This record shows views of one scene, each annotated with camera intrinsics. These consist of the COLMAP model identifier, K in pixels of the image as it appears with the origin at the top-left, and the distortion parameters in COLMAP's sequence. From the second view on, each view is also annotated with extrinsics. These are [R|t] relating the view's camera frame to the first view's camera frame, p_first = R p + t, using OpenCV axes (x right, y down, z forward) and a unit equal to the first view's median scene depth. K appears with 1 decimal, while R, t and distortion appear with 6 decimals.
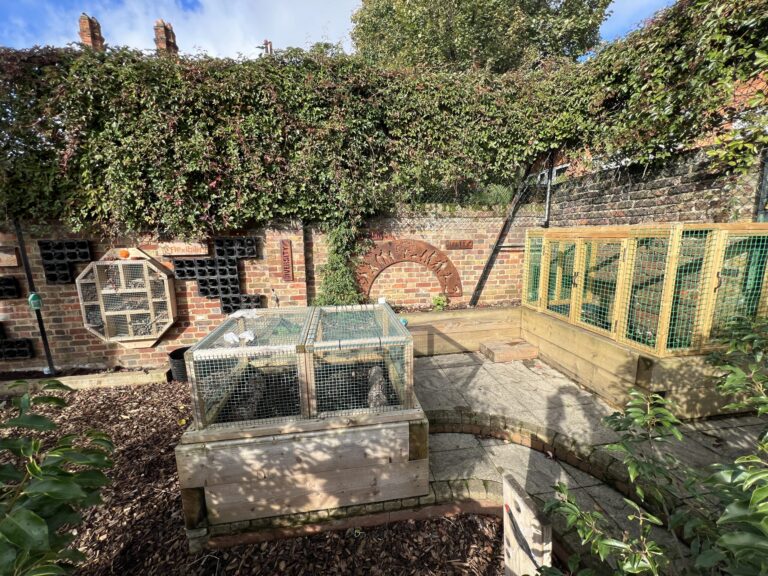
lens RADIAL K [[305.8, 0, 382.8], [0, 305.8, 287.1], [0, 0, 1]] dist [0.000633, -0.000260]
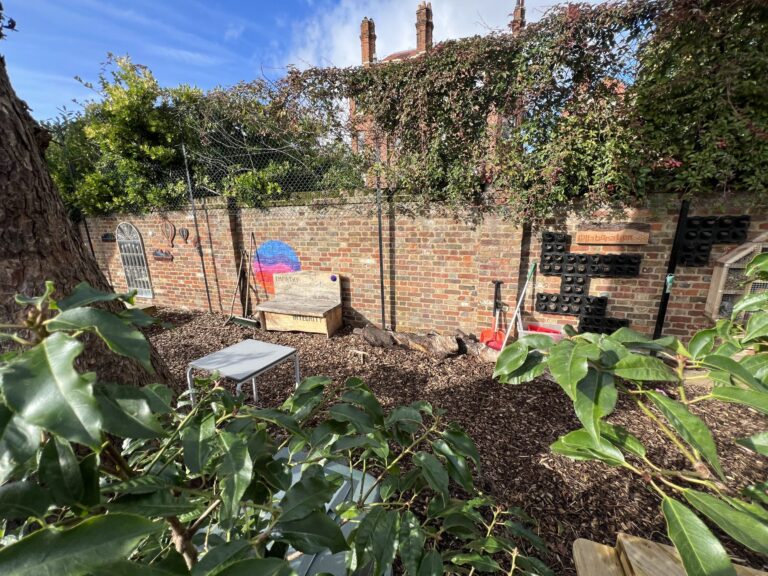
lens RADIAL K [[305.8, 0, 382.0], [0, 305.8, 289.6], [0, 0, 1]] dist [0.000633, -0.000260]
pose [[0.893510, 0.106082, -0.436334, -1.448637], [-0.072171, 0.992988, 0.093627, 0.039464], [0.443206, -0.052165, 0.894901, -0.203987]]
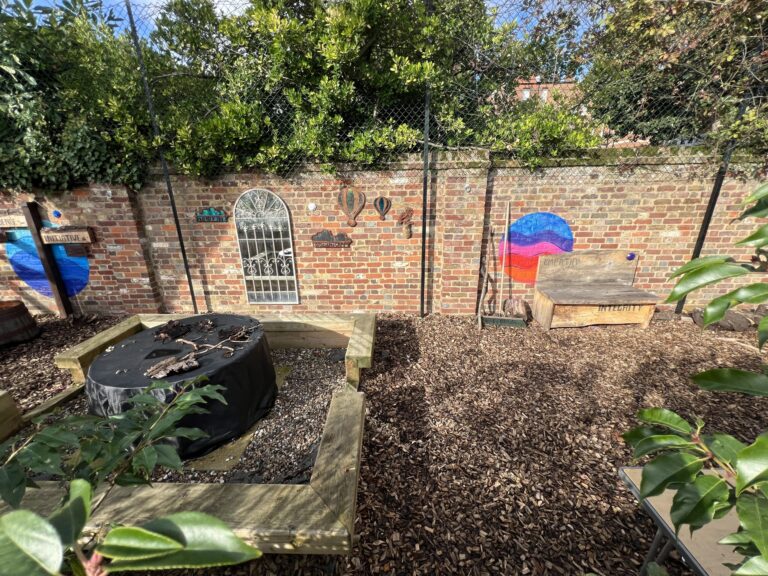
lens RADIAL K [[305.8, 0, 383.9], [0, 305.8, 290.1], [0, 0, 1]] dist [0.000633, -0.000260]
pose [[0.988464, 0.049106, -0.143273, -2.543391], [-0.028034, 0.988954, 0.145546, 0.094273], [0.148838, -0.139850, 0.978922, -0.301041]]
